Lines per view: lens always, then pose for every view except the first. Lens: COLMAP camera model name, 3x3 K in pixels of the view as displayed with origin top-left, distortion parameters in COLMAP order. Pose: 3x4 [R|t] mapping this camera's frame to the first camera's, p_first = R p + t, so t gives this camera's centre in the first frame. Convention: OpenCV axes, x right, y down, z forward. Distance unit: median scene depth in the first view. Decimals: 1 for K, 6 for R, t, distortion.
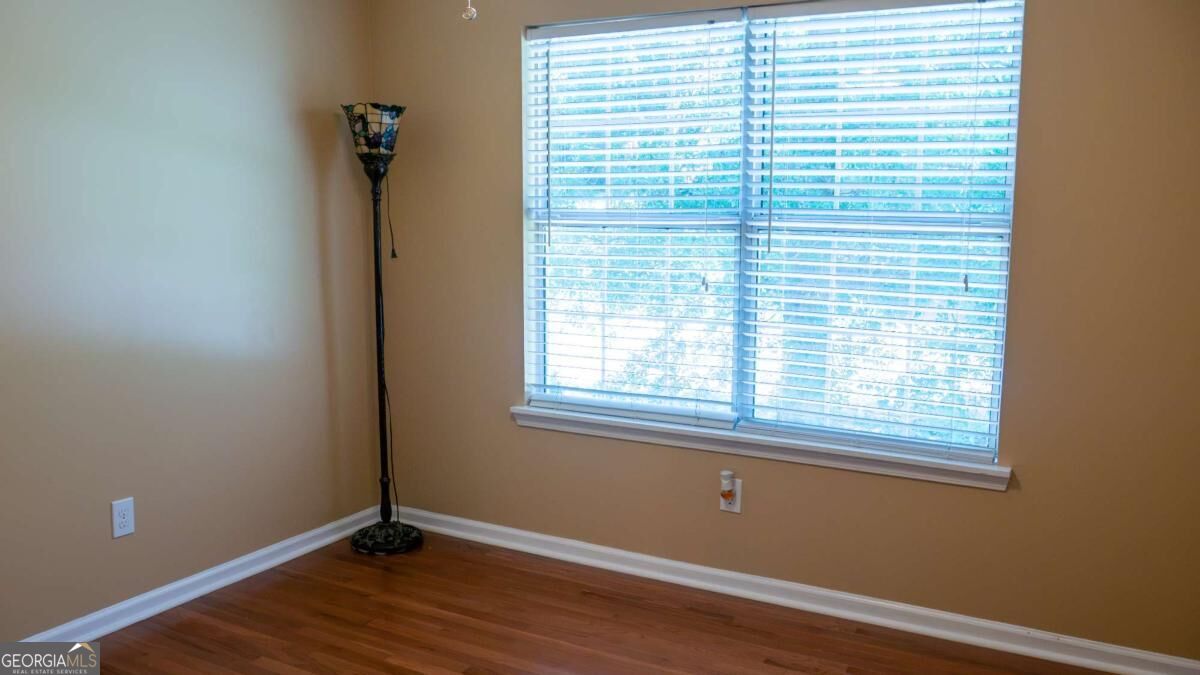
lens RADIAL K [[975.7, 0, 600.0], [0, 975.7, 337.5], [0, 0, 1]] dist [0.008279, -0.000539]
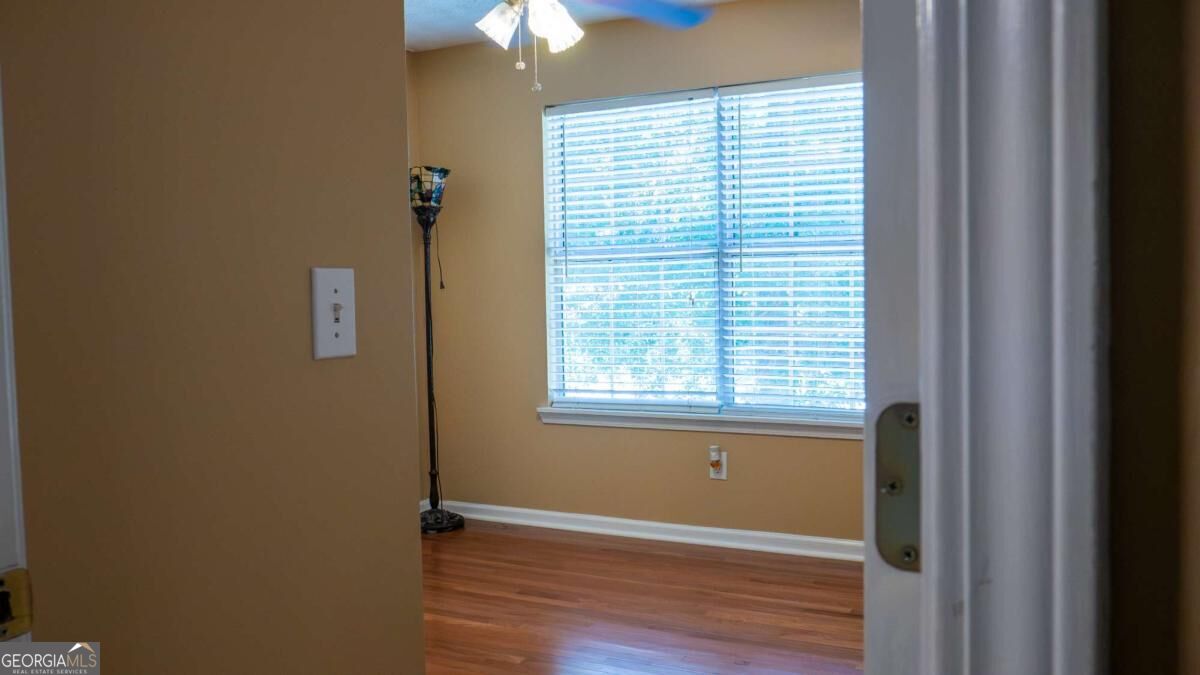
lens RADIAL K [[975.7, 0, 600.0], [0, 975.7, 337.5], [0, 0, 1]] dist [0.008279, -0.000539]
pose [[0.999452, -0.022454, 0.024303, -0.041782], [0.024563, 0.995614, -0.090274, 0.099757], [-0.022170, 0.090821, 0.995620, -0.244154]]
